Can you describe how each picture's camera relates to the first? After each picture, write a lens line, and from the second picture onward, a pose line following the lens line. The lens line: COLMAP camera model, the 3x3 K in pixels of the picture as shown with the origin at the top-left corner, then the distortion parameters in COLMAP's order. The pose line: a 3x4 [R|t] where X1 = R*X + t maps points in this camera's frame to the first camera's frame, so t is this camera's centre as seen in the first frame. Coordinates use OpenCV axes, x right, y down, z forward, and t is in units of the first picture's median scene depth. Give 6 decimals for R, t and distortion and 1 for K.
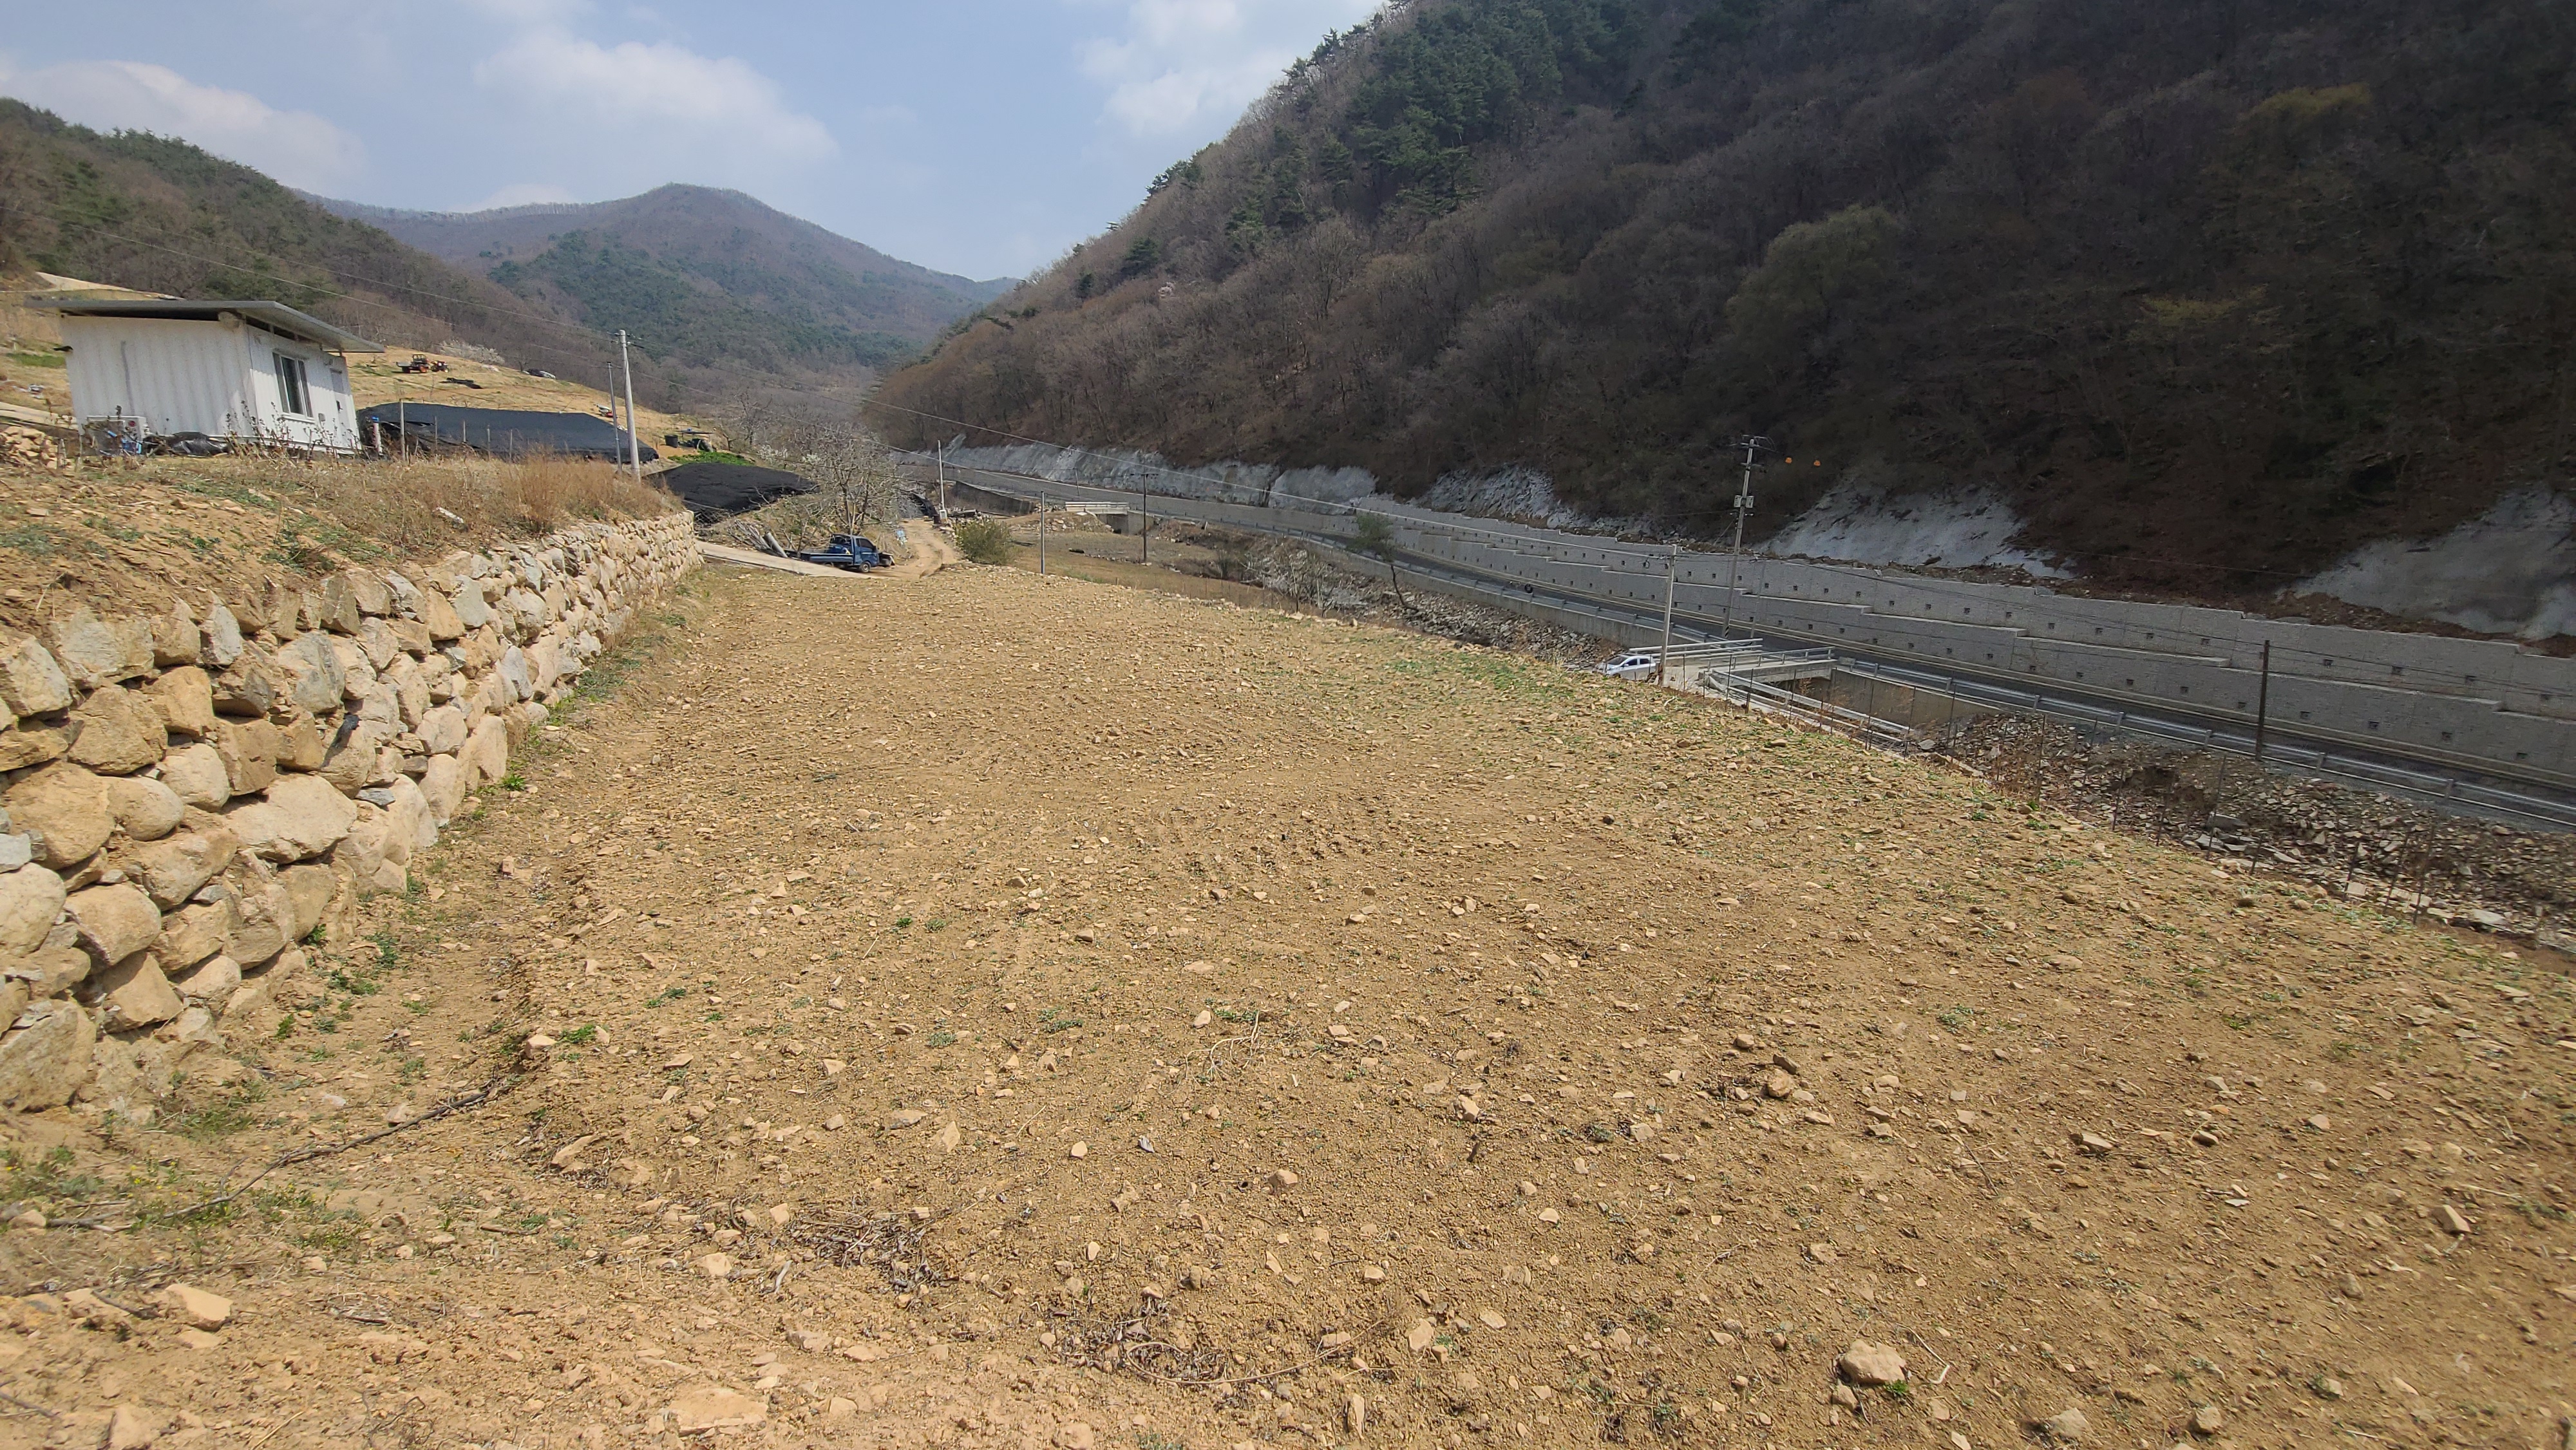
lens RADIAL K [[1044.8, 0, 1277.6], [0, 1044.8, 719.0], [0, 0, 1]] dist [0.000856, -0.007492]
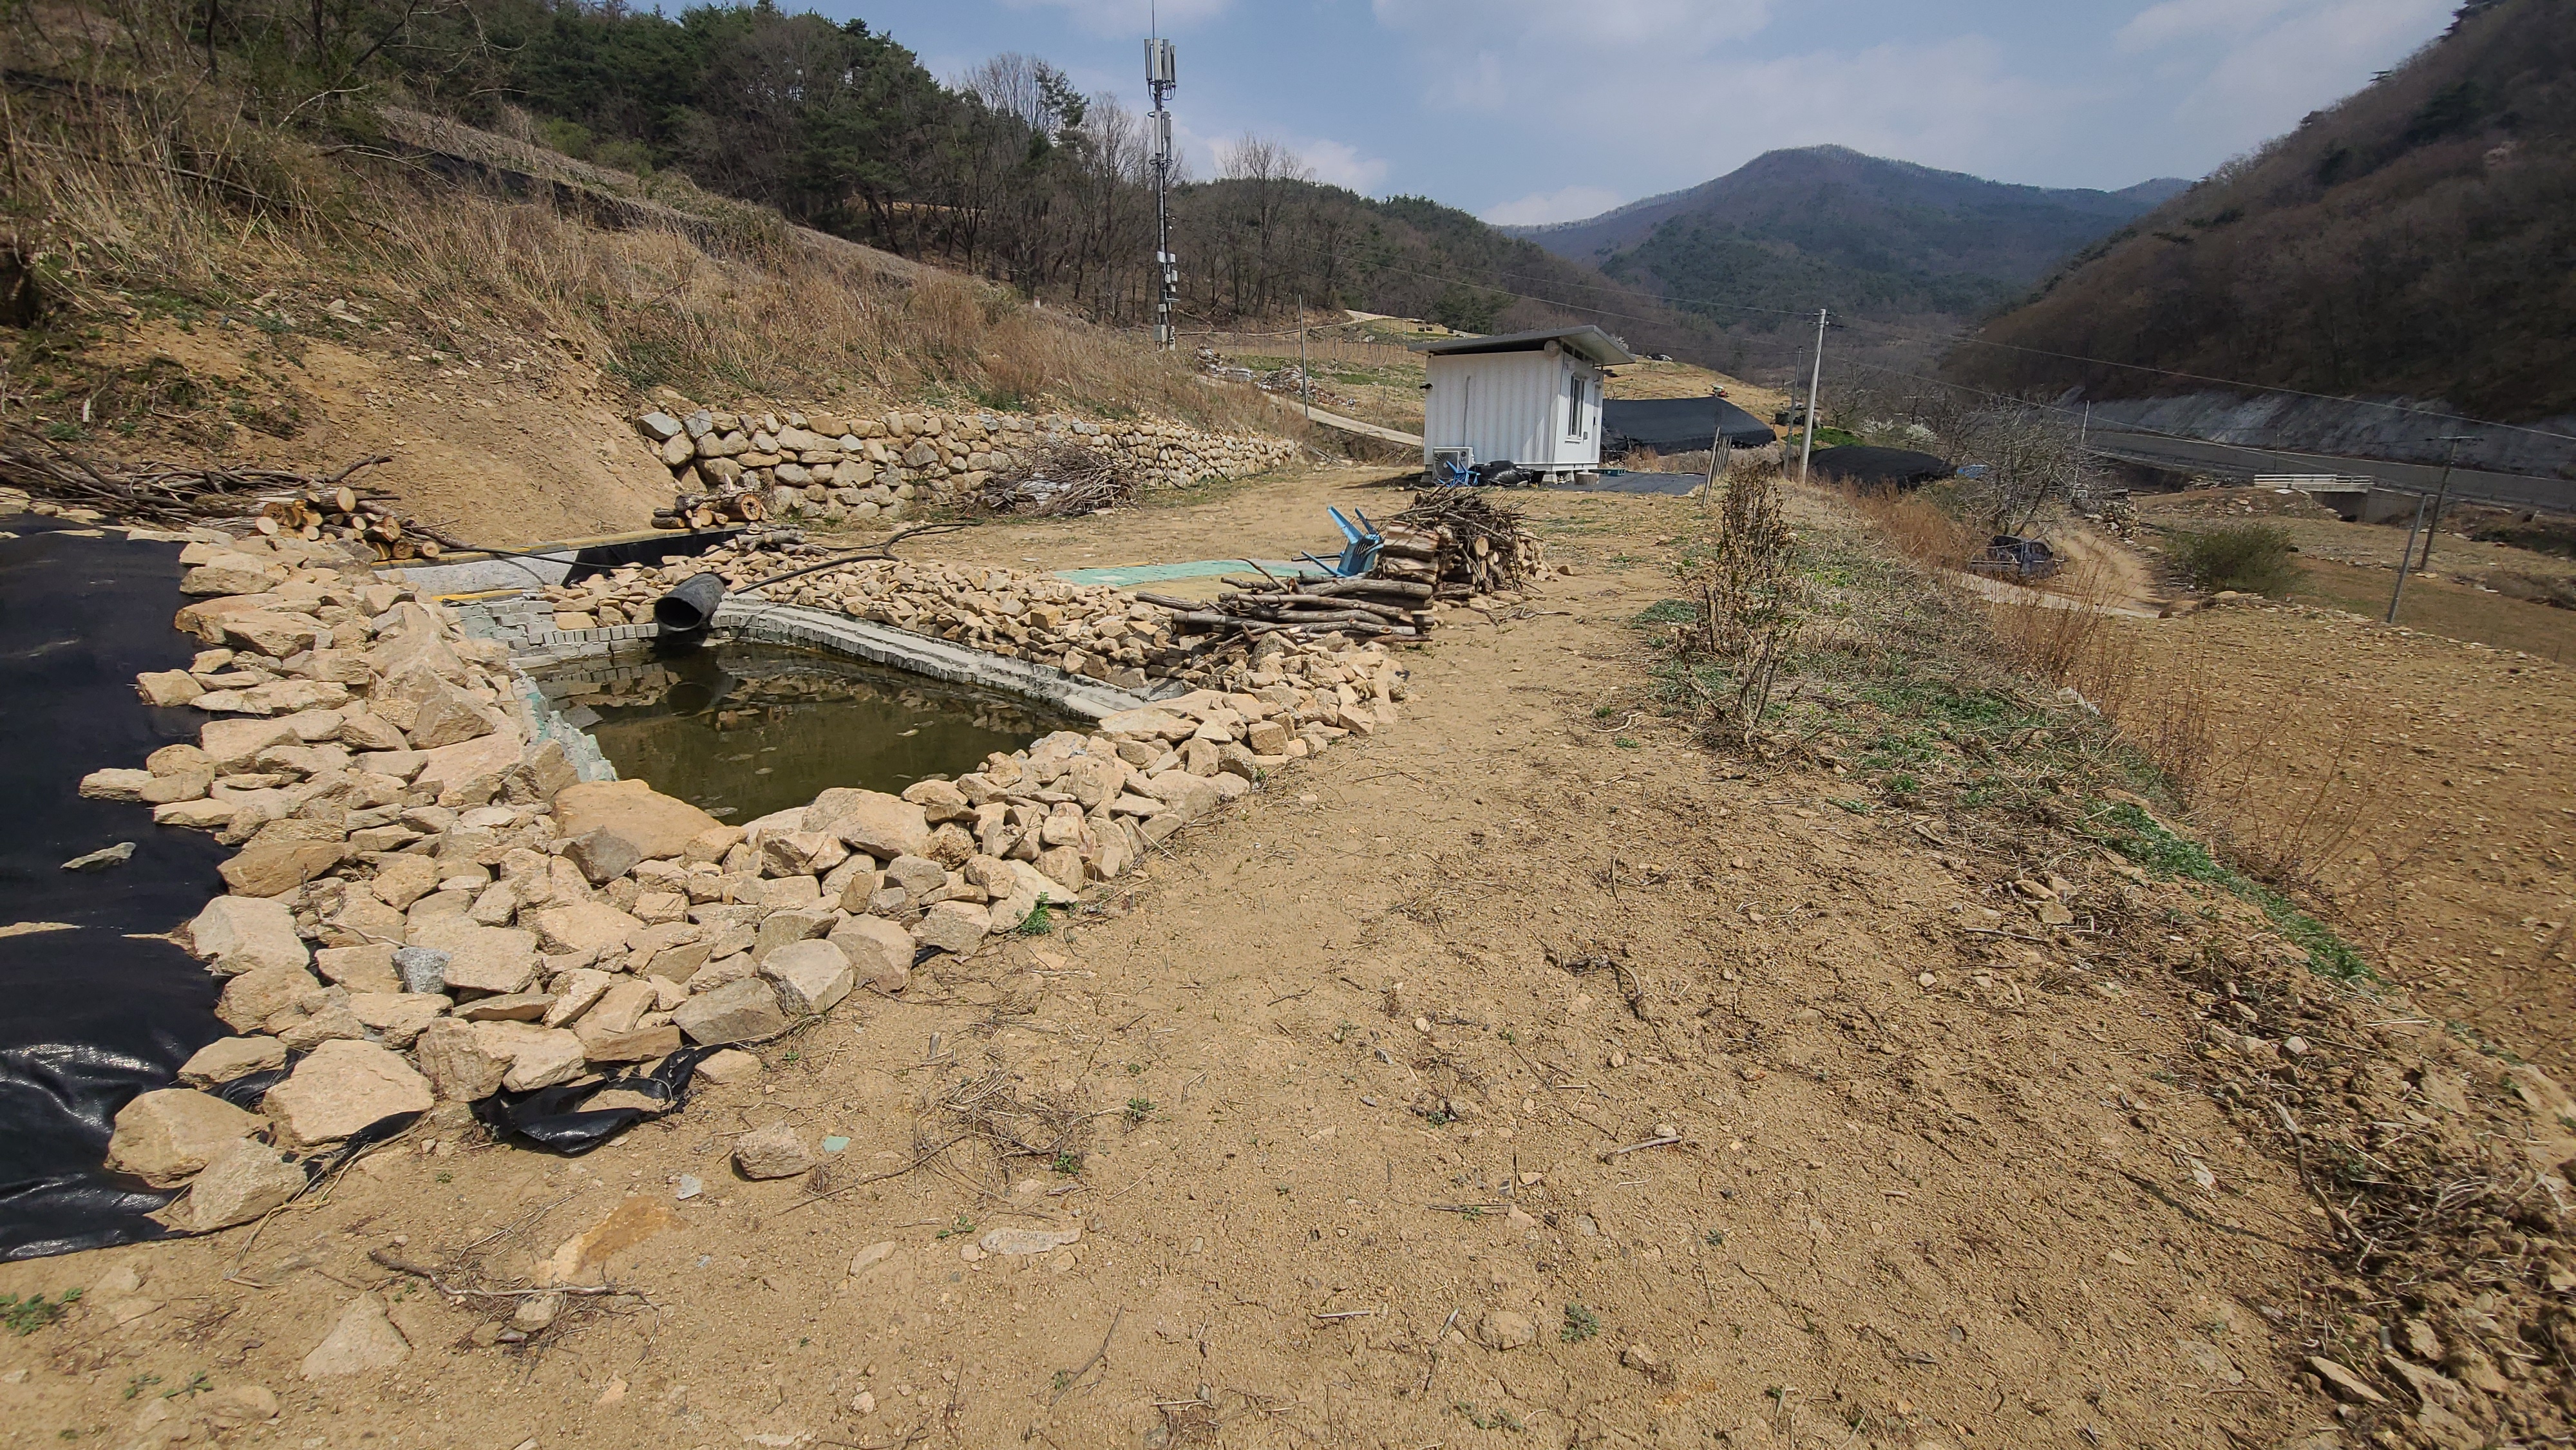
lens RADIAL K [[1044.8, 0, 1277.6], [0, 1044.8, 719.0], [0, 0, 1]] dist [0.000856, -0.007492]
pose [[0.625171, 0.177023, -0.760148, -0.057812], [-0.150710, 0.982989, 0.104969, -0.016357], [0.765799, 0.048938, 0.641215, 0.026805]]
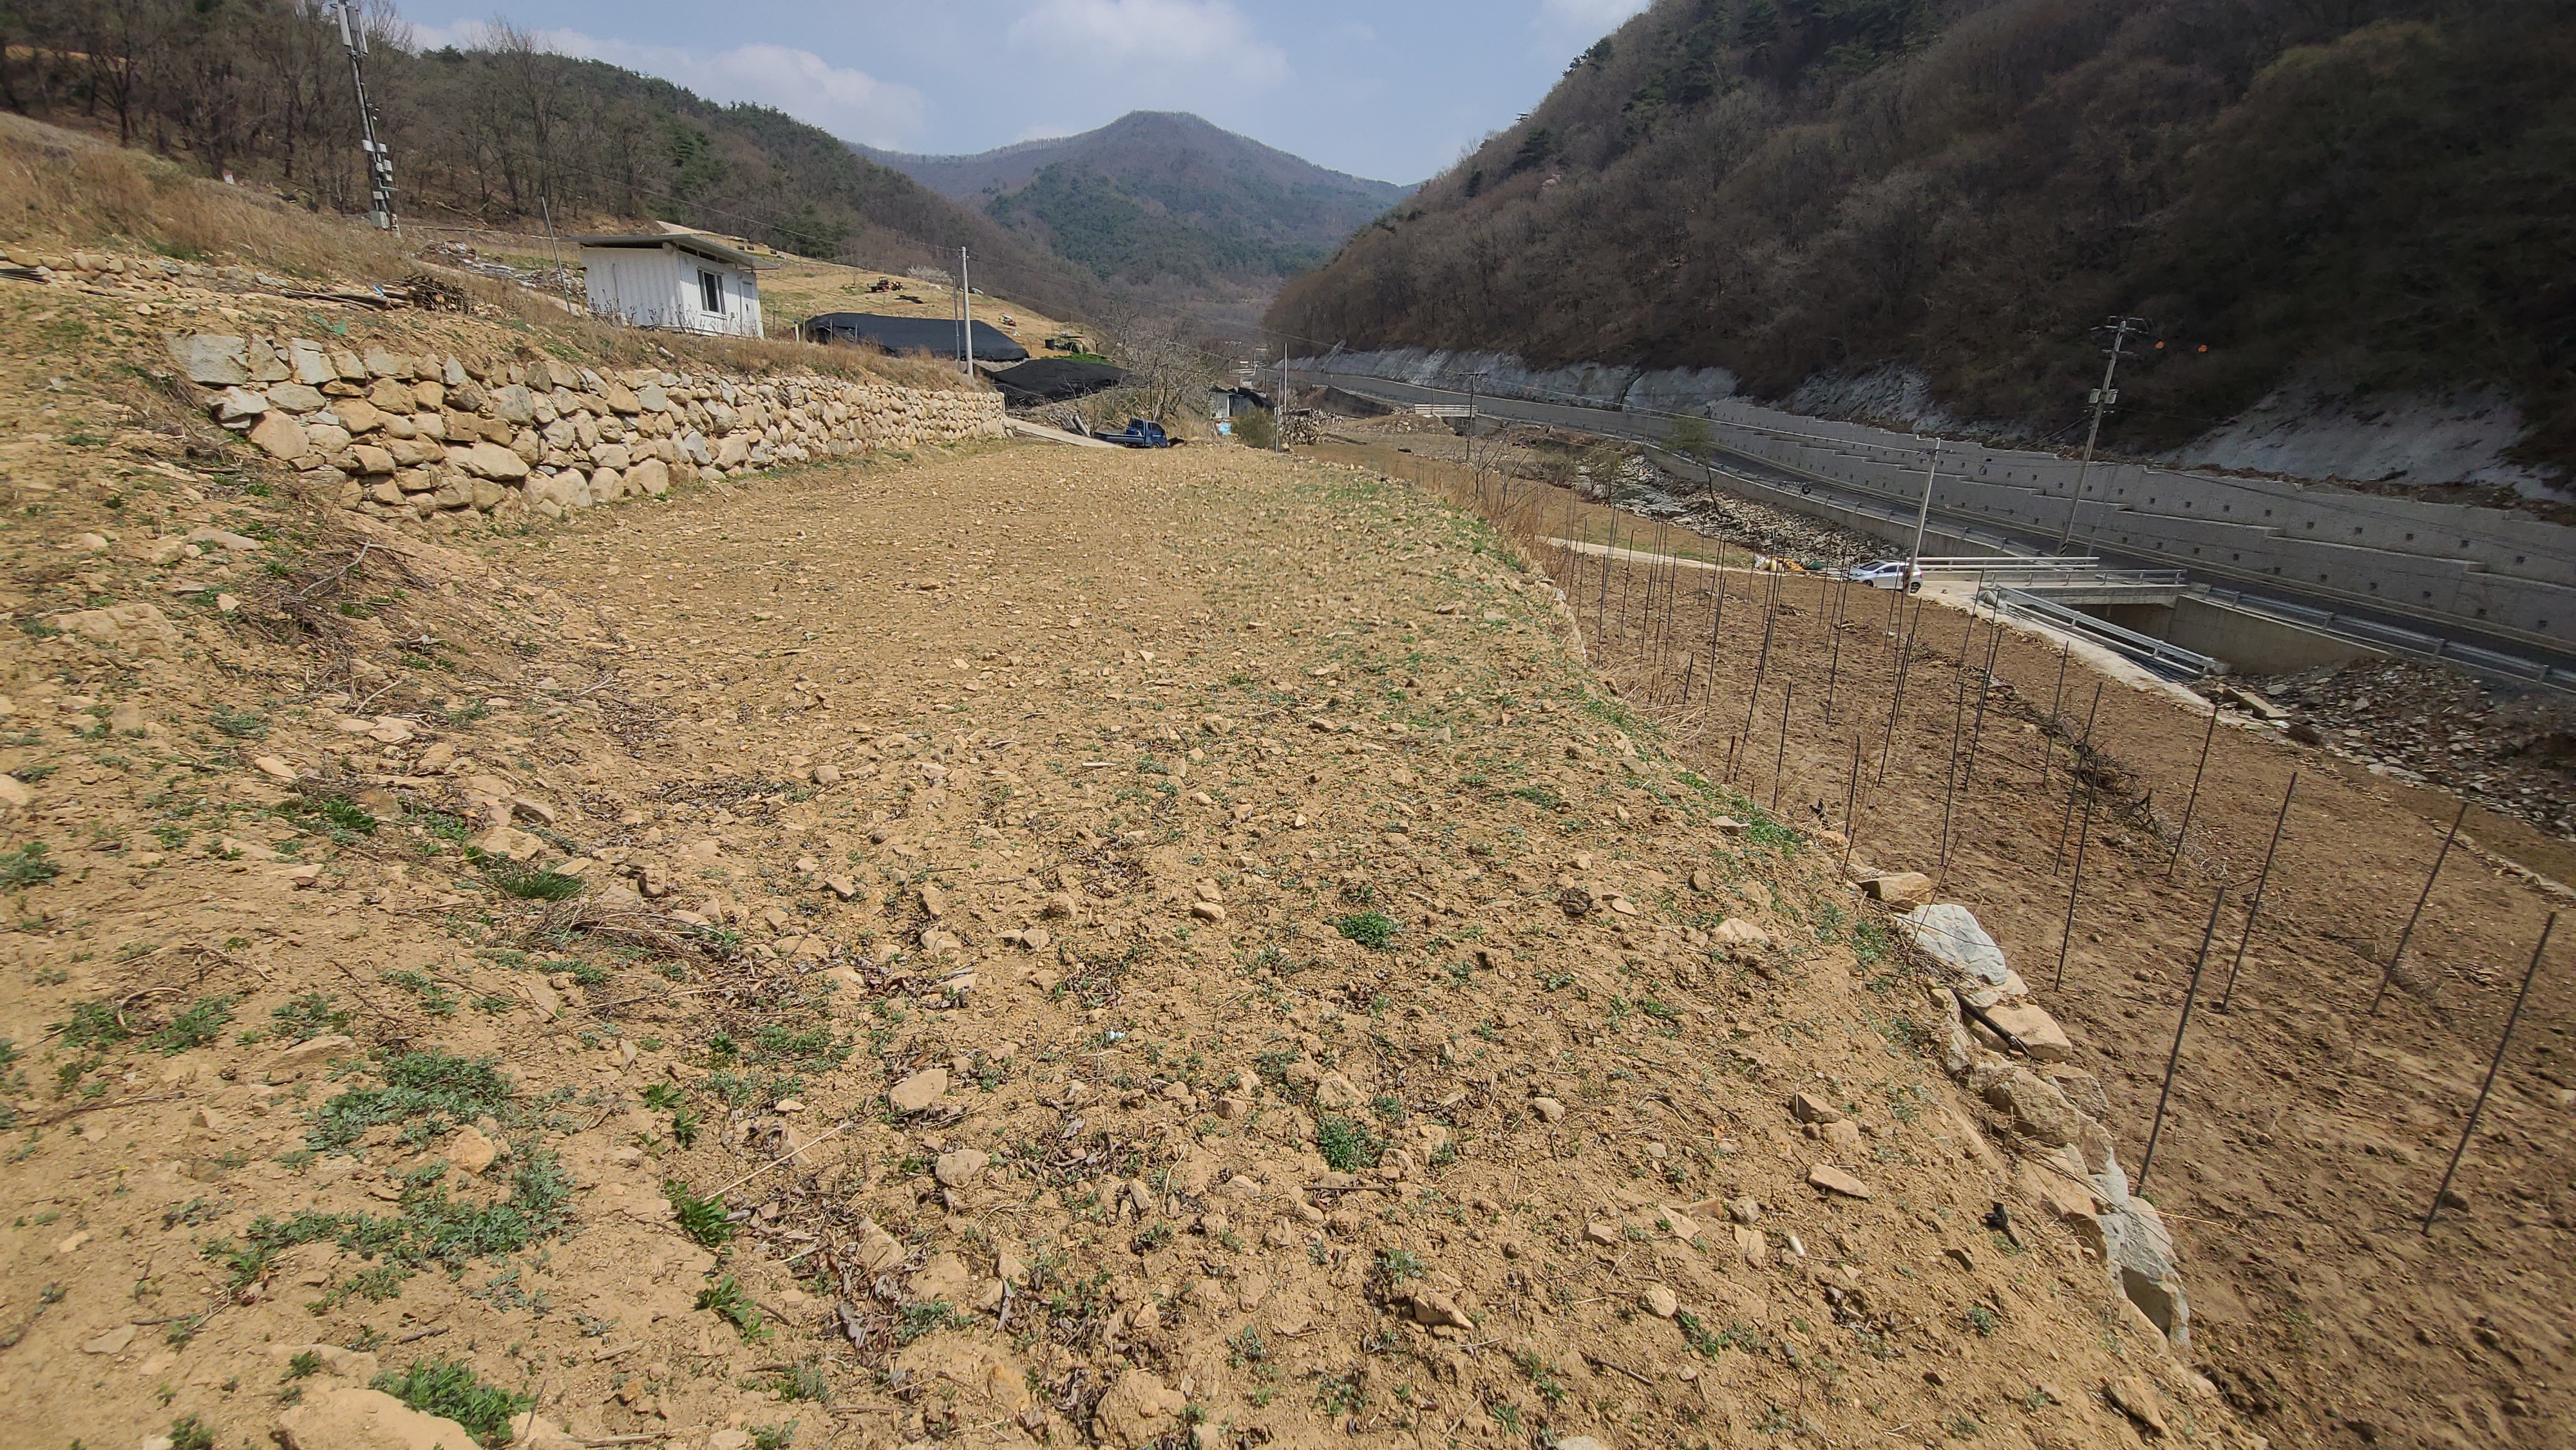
lens RADIAL K [[1044.8, 0, 1277.6], [0, 1044.8, 719.0], [0, 0, 1]] dist [0.000856, -0.007492]
pose [[0.931509, 0.108519, -0.347152, 0.072653], [-0.080454, 0.992287, 0.094305, 0.014533], [0.354708, -0.059916, 0.933055, -0.026054]]
